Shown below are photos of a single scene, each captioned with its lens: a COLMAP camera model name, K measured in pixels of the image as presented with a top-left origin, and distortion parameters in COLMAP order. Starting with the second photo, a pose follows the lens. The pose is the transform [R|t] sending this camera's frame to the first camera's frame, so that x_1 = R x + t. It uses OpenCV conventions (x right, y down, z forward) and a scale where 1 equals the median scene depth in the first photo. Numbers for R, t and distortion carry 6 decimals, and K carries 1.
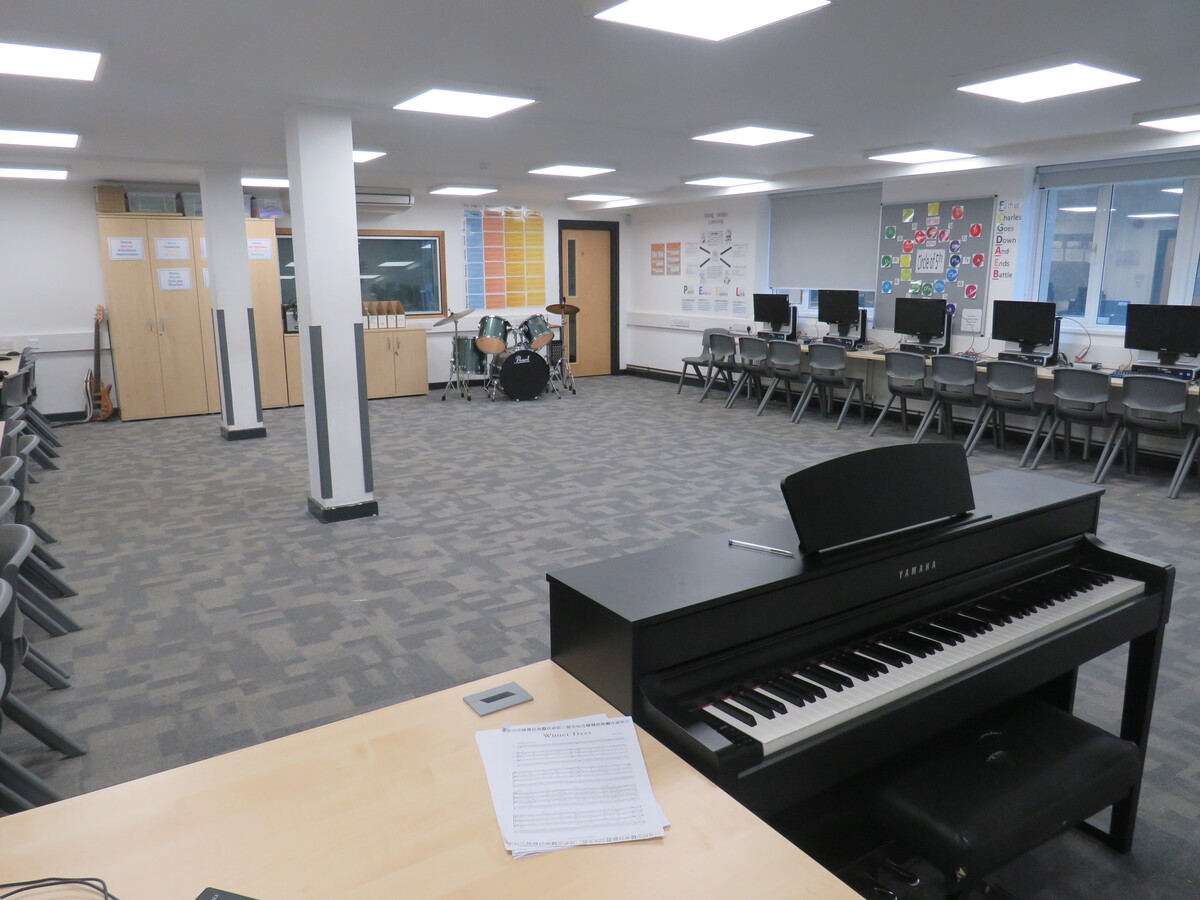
lens RADIAL K [[858.2, 0, 596.1], [0, 858.2, 452.9], [0, 0, 1]] dist [-0.020961, -0.001805]
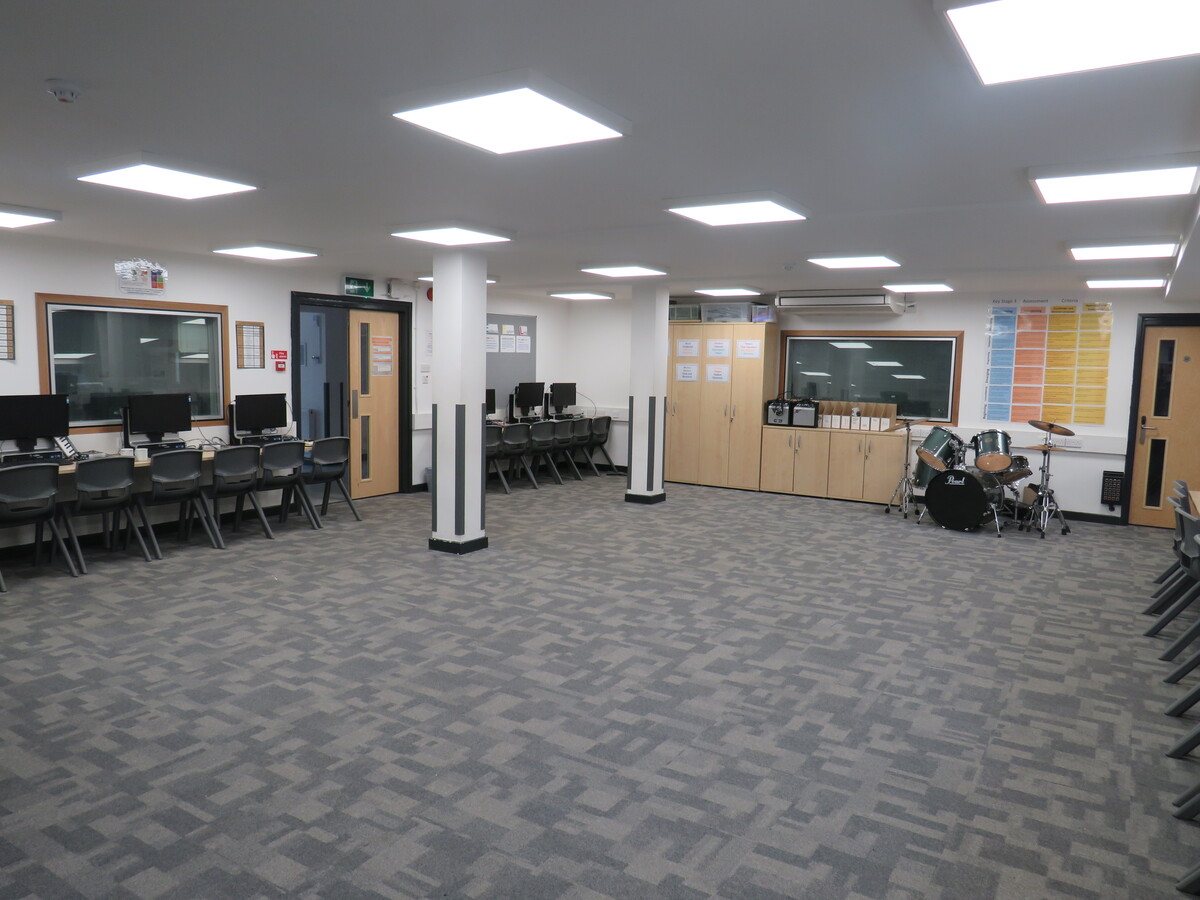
lens RADIAL K [[858.2, 0, 596.1], [0, 858.2, 452.9], [0, 0, 1]] dist [-0.020961, -0.001805]
pose [[0.426197, 0.112505, -0.897607, 0.861050], [-0.213483, 0.976720, 0.021056, -0.130322], [0.879080, 0.182650, 0.440293, 0.532147]]
